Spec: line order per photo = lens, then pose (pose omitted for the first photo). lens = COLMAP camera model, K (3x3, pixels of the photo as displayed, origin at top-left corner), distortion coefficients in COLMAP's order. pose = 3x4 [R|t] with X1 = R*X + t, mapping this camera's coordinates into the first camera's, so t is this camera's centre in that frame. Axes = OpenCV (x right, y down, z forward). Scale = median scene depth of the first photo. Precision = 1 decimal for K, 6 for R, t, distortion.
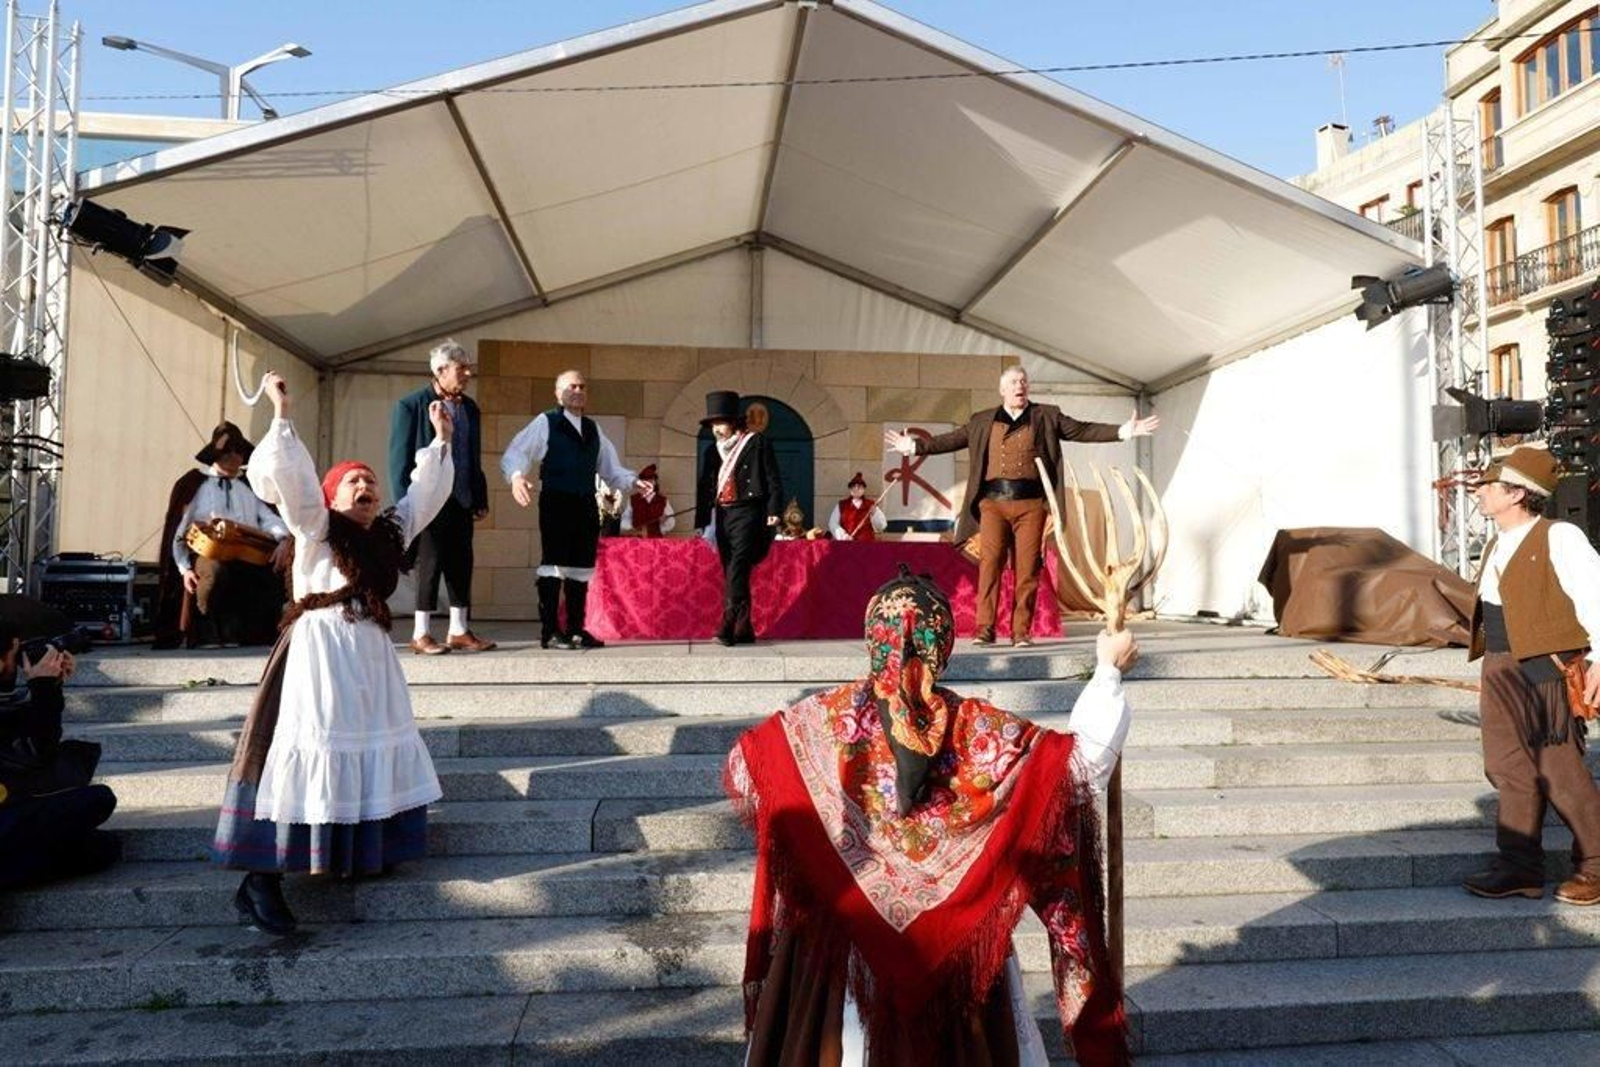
lens RADIAL K [[982.4, 0, 804.0], [0, 982.4, 536.0], [0, 0, 1]] dist [-0.012108, 0.002937]
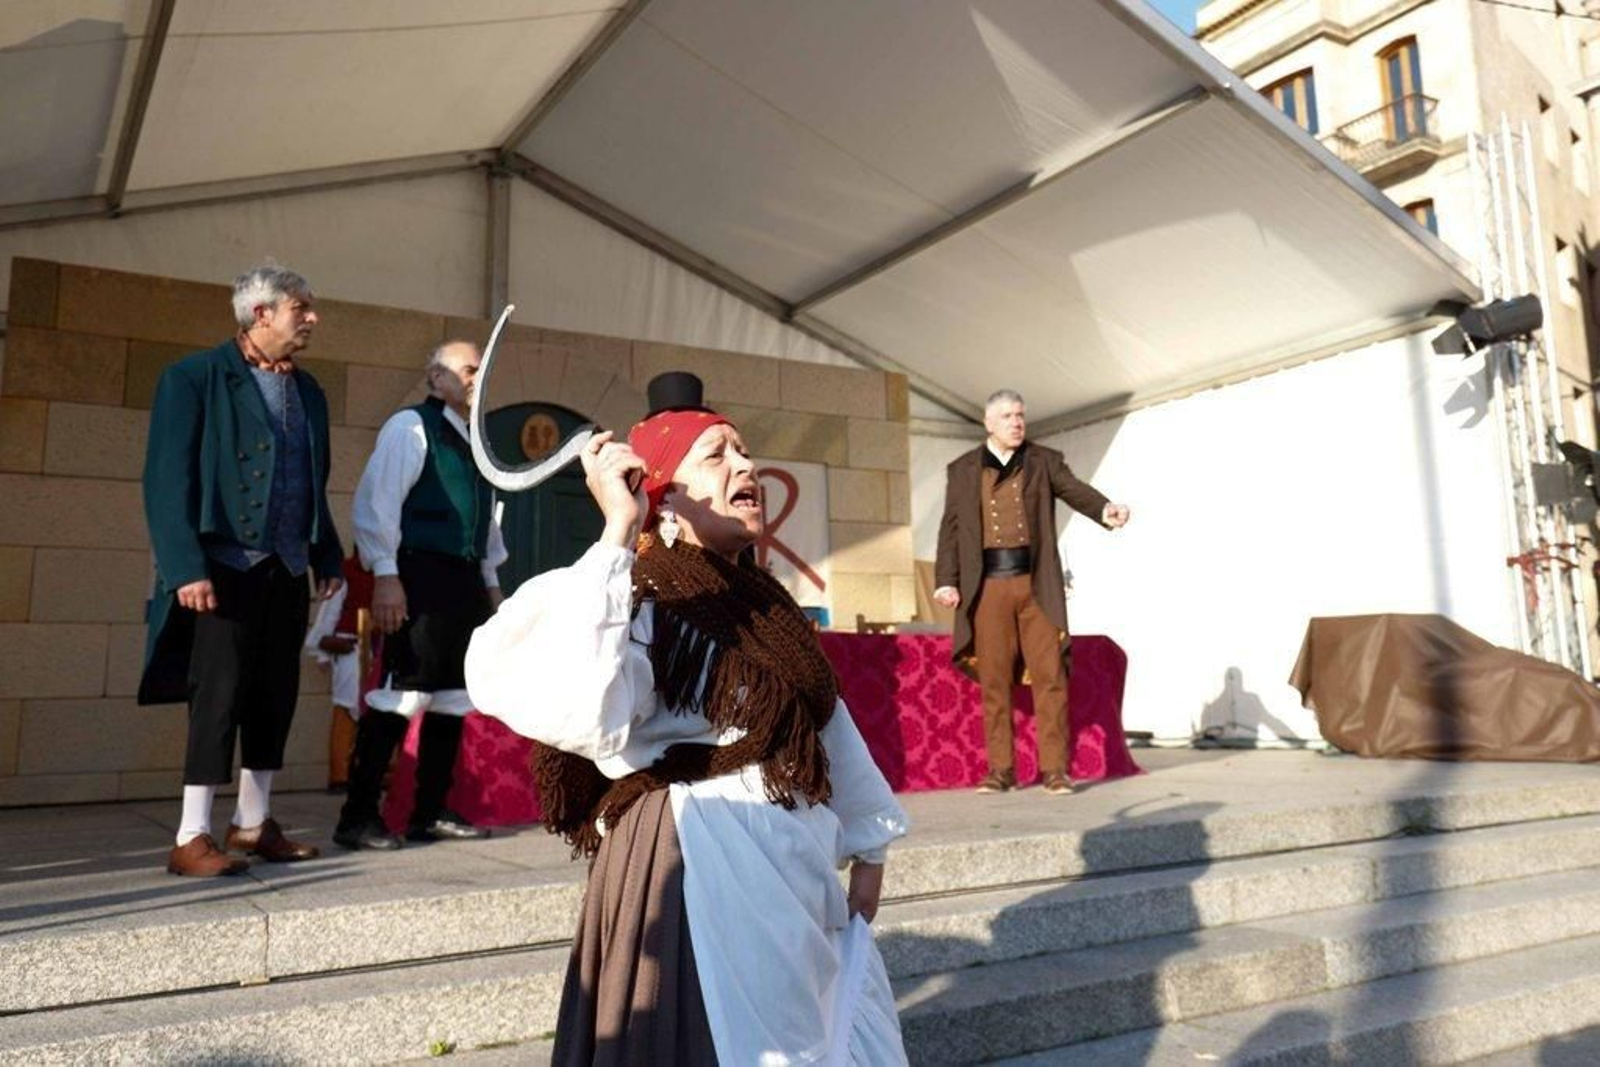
lens RADIAL K [[1334.3, 0, 896.4], [0, 1334.3, 472.2], [0, 0, 1]] dist [0.014205, 0.004844]
pose [[0.890789, 0.047957, 0.451879, -0.224538], [0.009257, 0.992294, -0.123559, 0.005463], [-0.454323, 0.114248, 0.883481, 0.165032]]
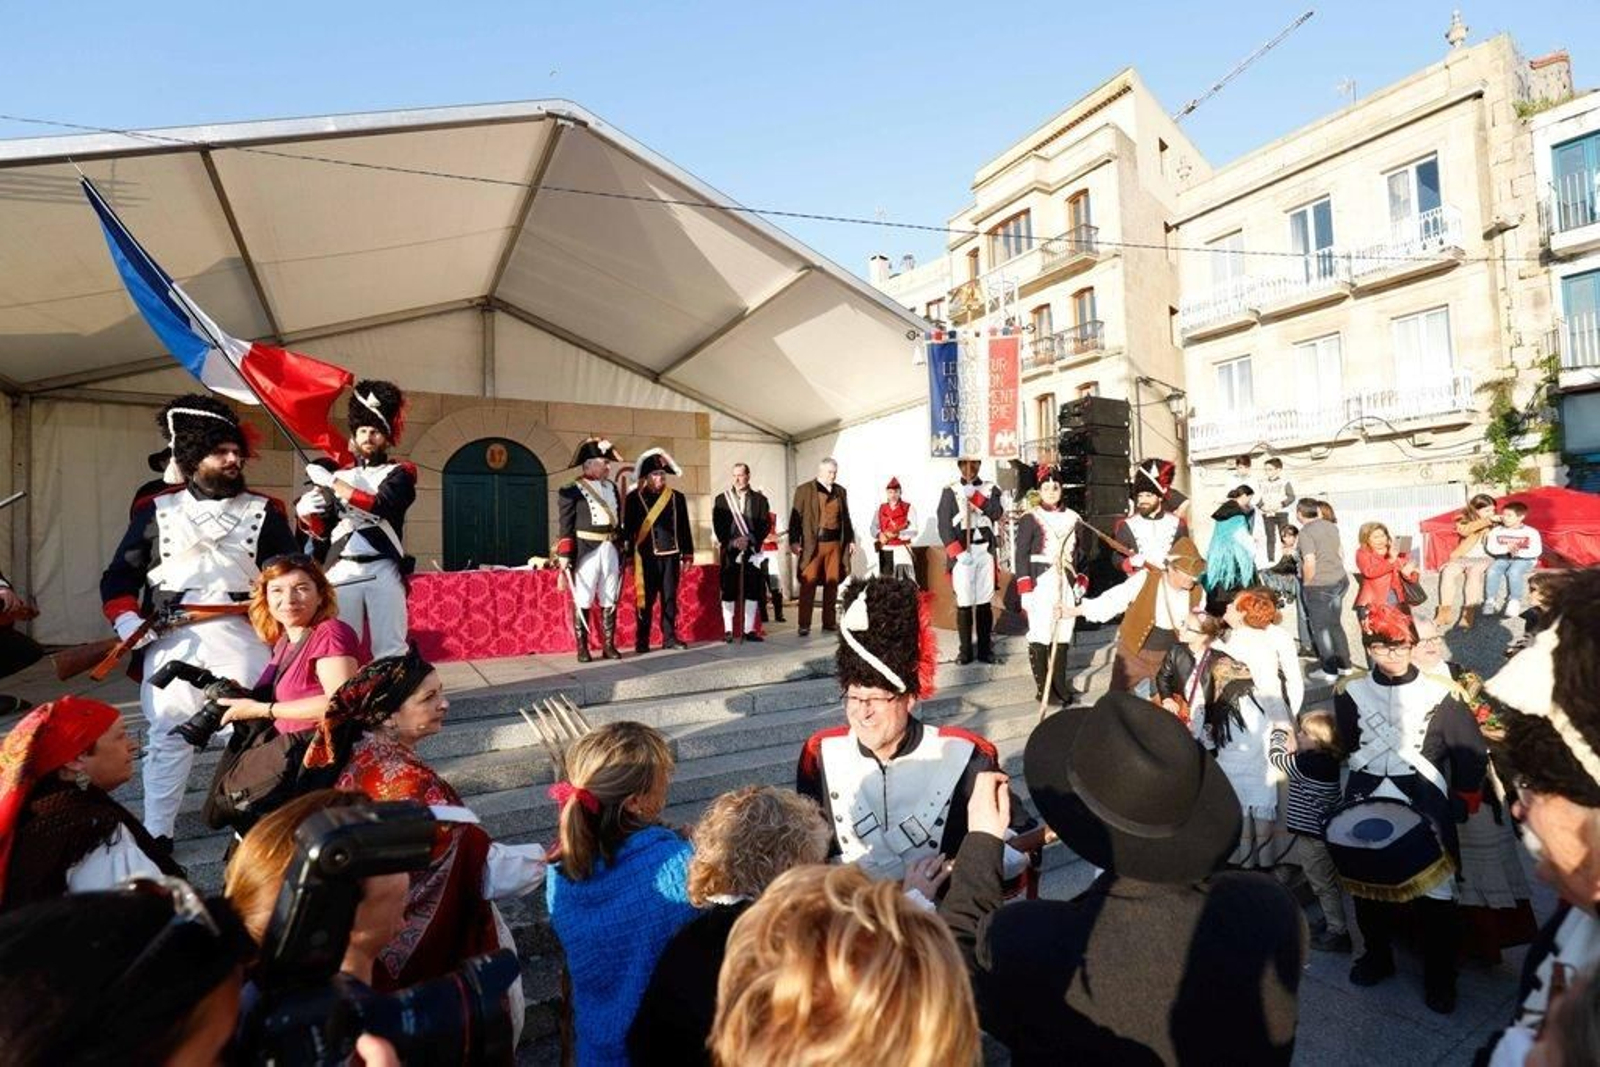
lens RADIAL K [[736.4, 0, 801.2], [0, 736.4, 538.1], [0, 0, 1]] dist [-0.041026, 0.010475]
pose [[0.918881, -0.018506, 0.394101, -0.059400], [0.012673, 0.999768, 0.017399, -0.032618], [-0.394331, -0.010993, 0.918903, 0.046421]]
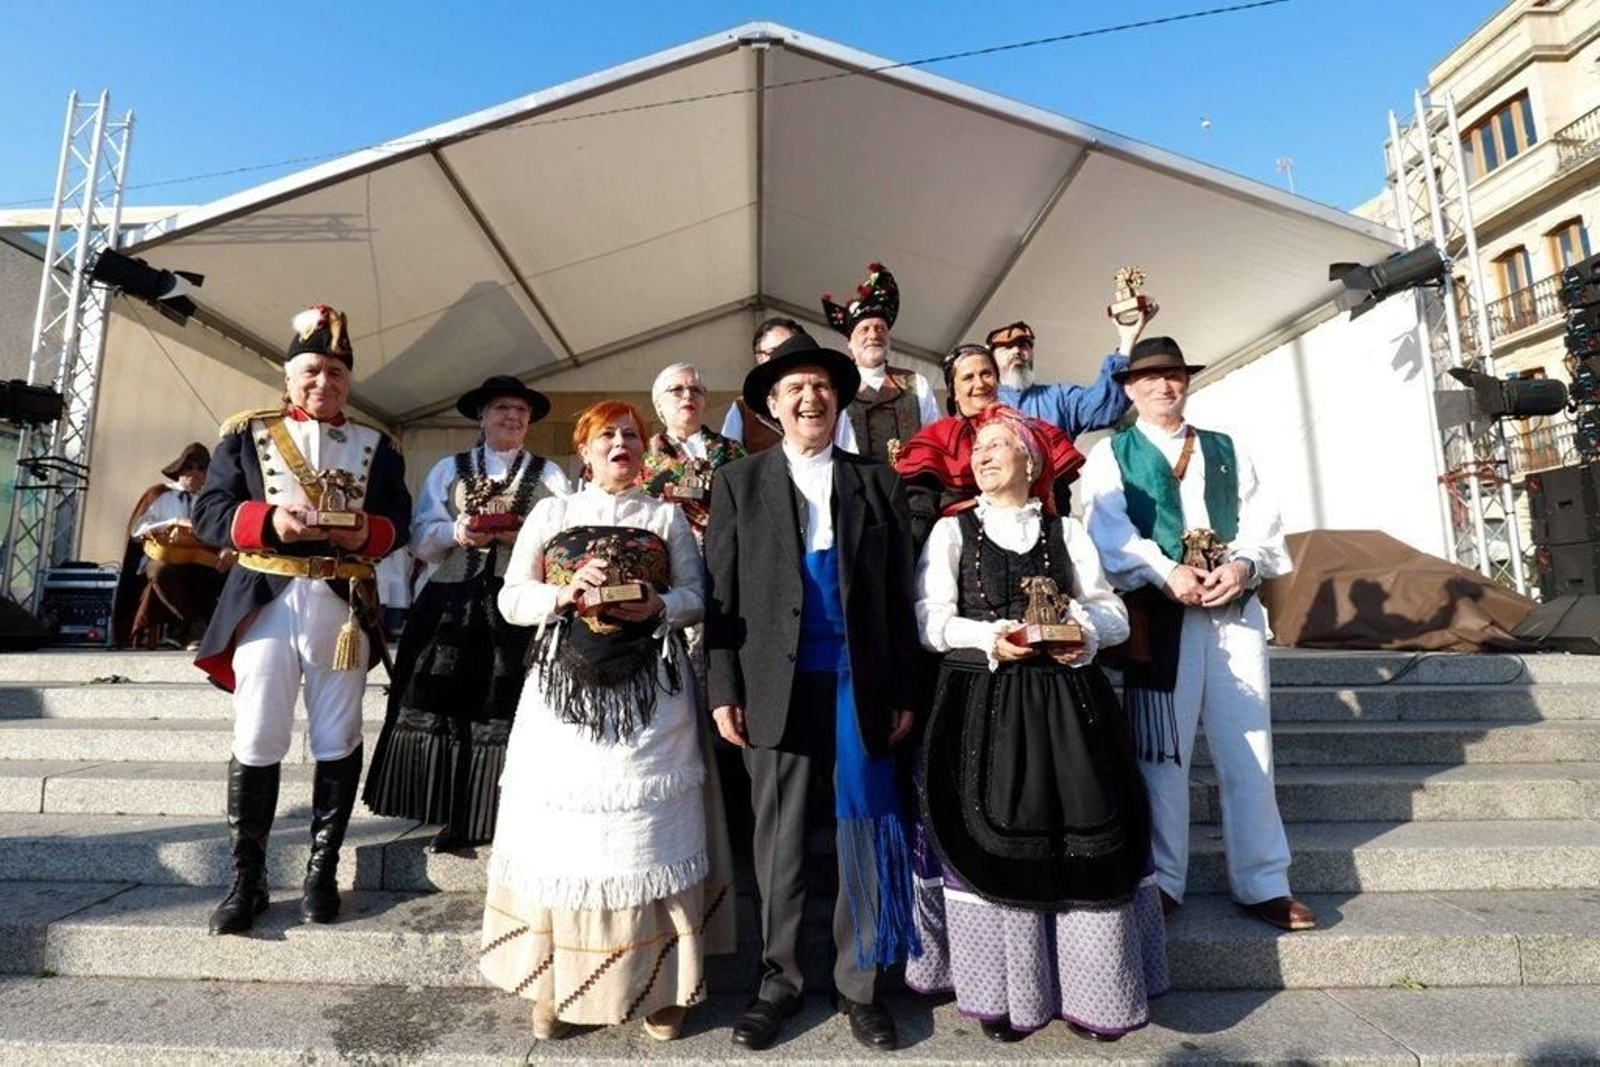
lens RADIAL K [[789.9, 0, 752.3], [0, 789.9, 512.1], [0, 0, 1]] dist [-0.041394, 0.009770]
pose [[0.991826, -0.022067, -0.125672, 0.059821], [0.010314, 0.995574, -0.093414, 0.027593], [0.127177, 0.091355, 0.987664, 0.136602]]
